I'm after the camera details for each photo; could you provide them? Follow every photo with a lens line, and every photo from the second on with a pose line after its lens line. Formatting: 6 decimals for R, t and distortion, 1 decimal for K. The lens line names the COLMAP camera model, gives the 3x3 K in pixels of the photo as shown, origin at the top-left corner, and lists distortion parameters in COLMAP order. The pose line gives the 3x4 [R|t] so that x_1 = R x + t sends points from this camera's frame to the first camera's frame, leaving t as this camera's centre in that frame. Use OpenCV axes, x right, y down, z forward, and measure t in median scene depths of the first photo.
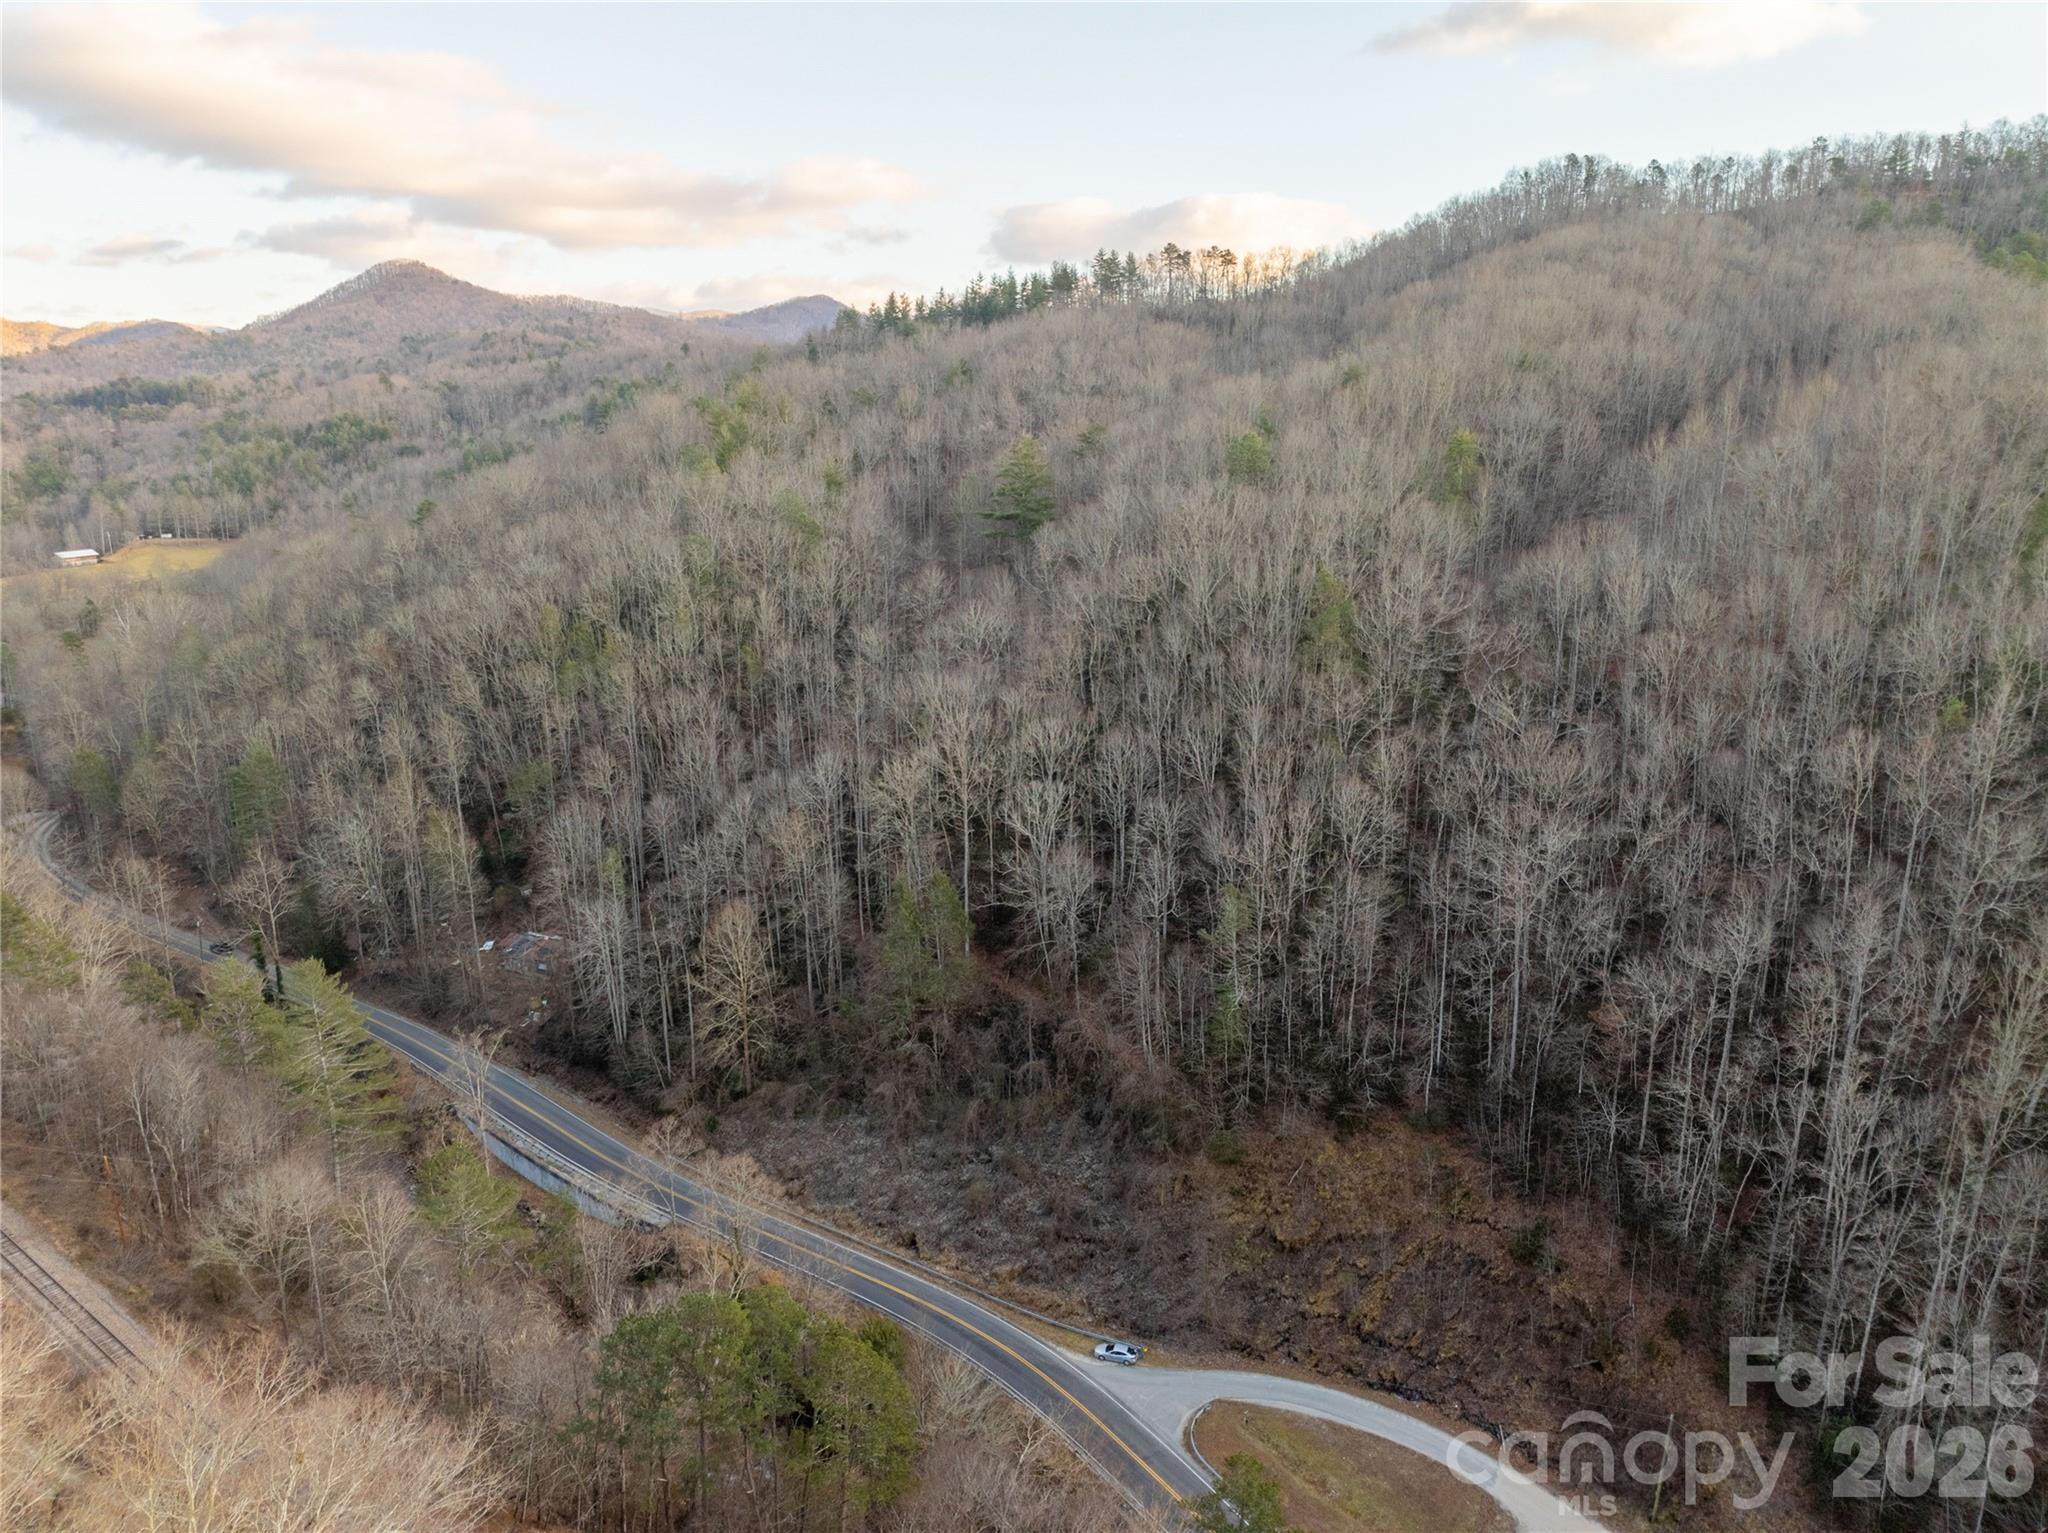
lens RADIAL K [[1417.2, 0, 1024.0], [0, 1417.2, 766.5], [0, 0, 1]] dist [-0.083330, 0.042006]
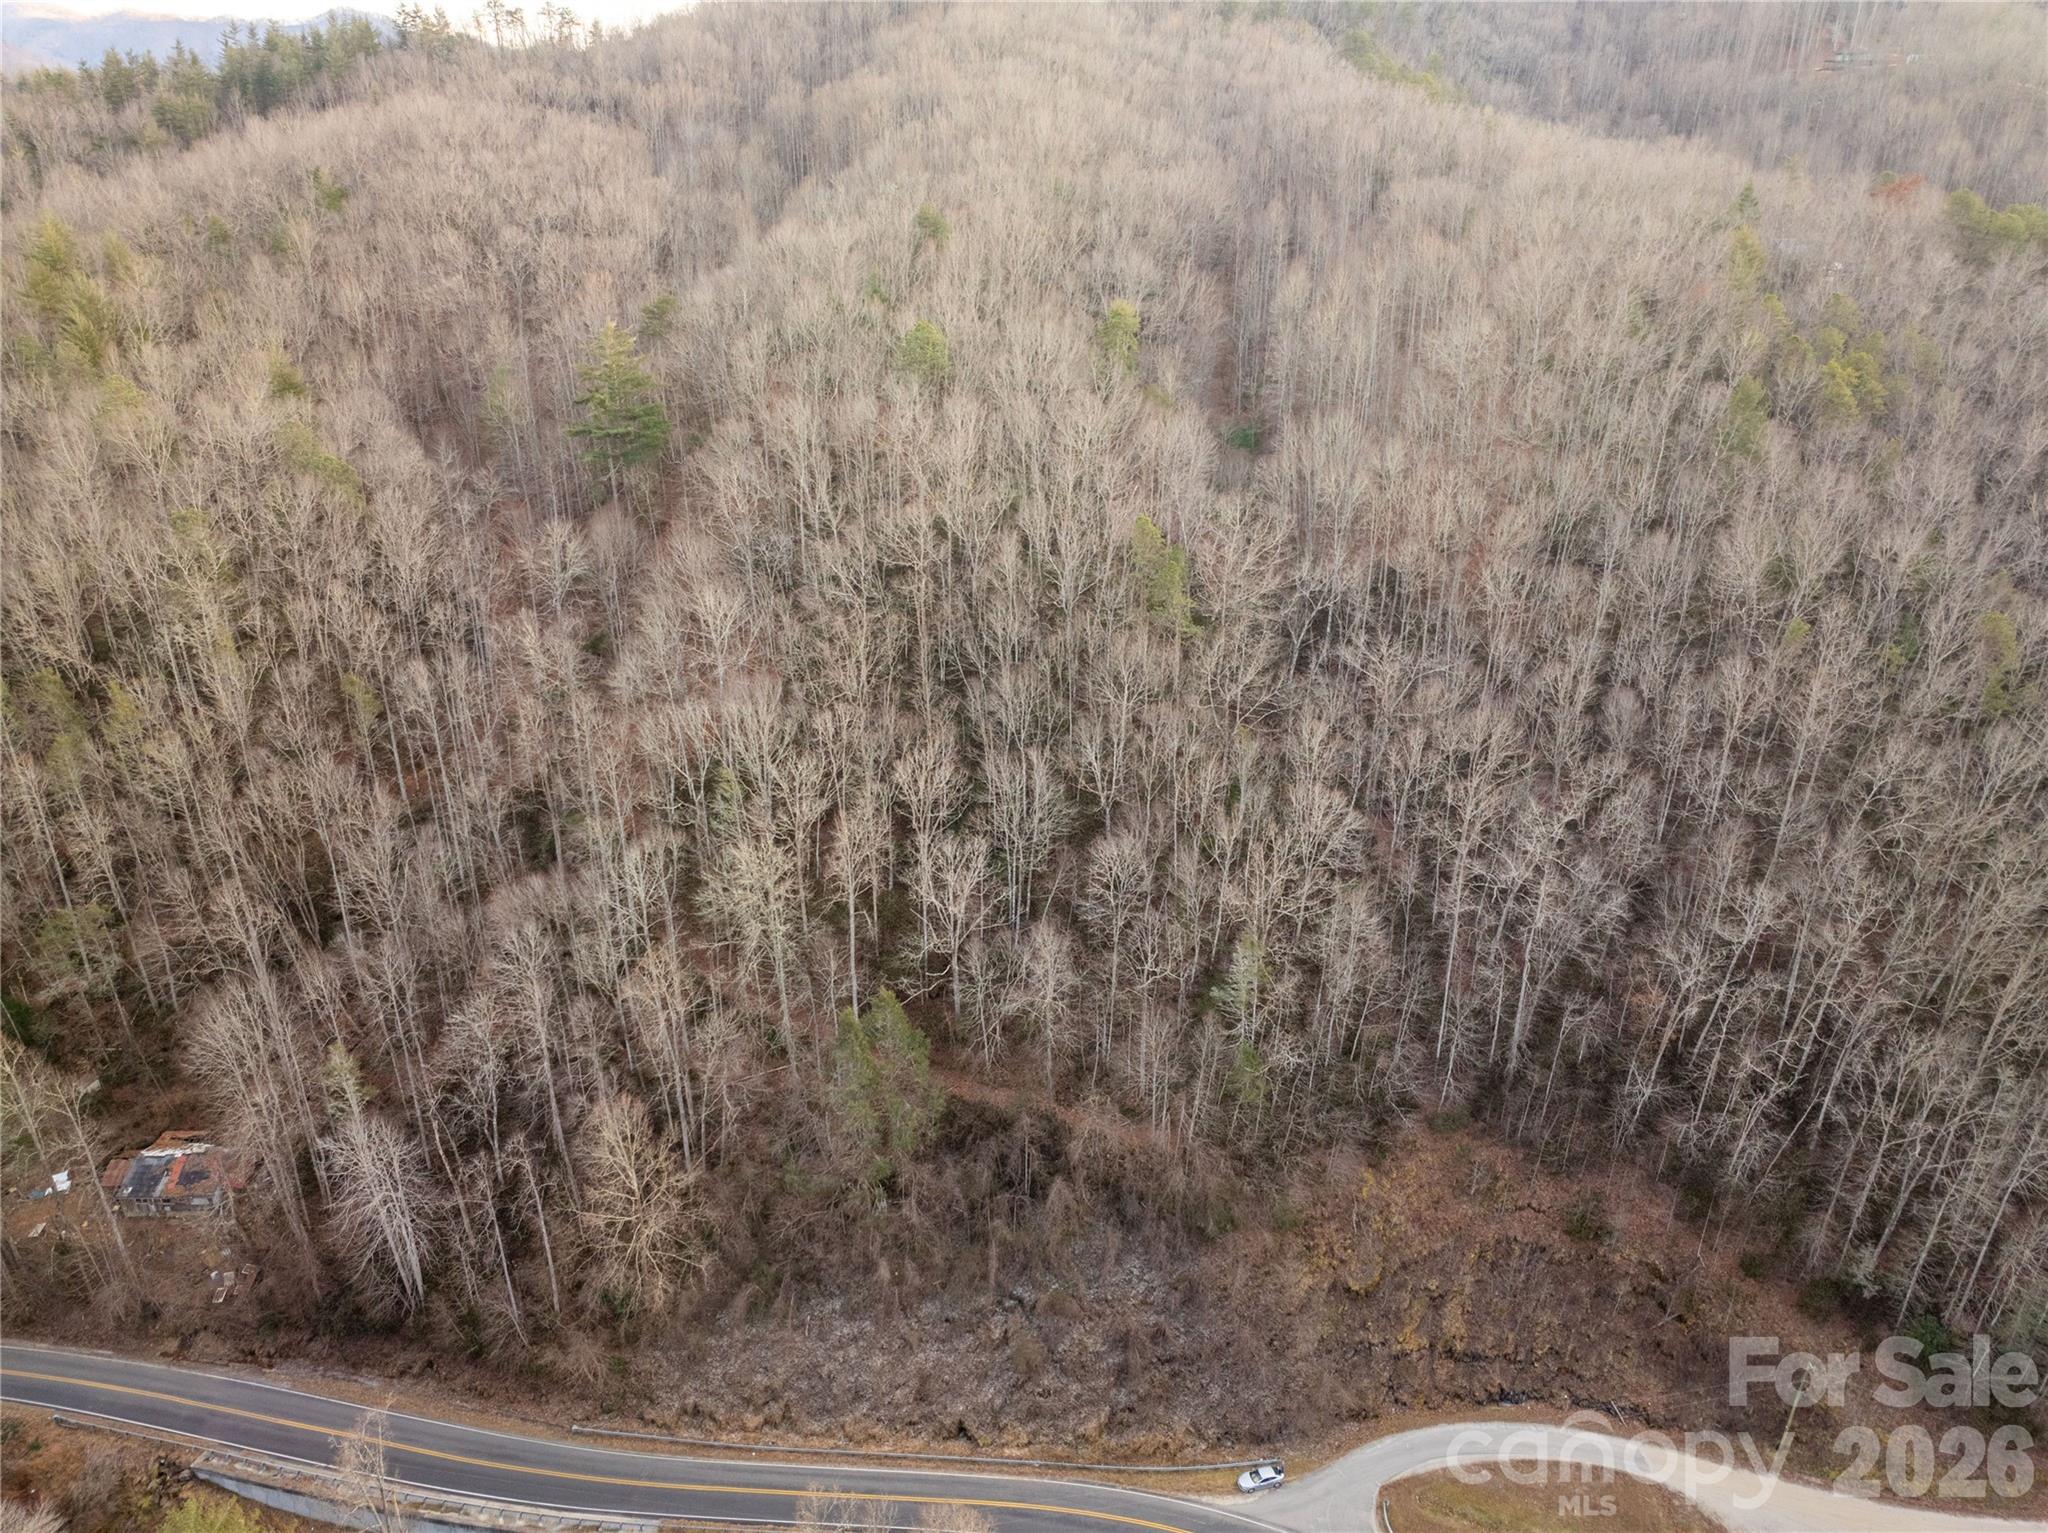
lens RADIAL K [[1417.2, 0, 1024.0], [0, 1417.2, 766.5], [0, 0, 1]] dist [-0.083330, 0.042006]
pose [[0.860577, -0.200602, 0.468153, -0.382019], [0.115038, 0.971974, 0.205020, -0.226861], [-0.496160, -0.122580, 0.859535, 0.338782]]
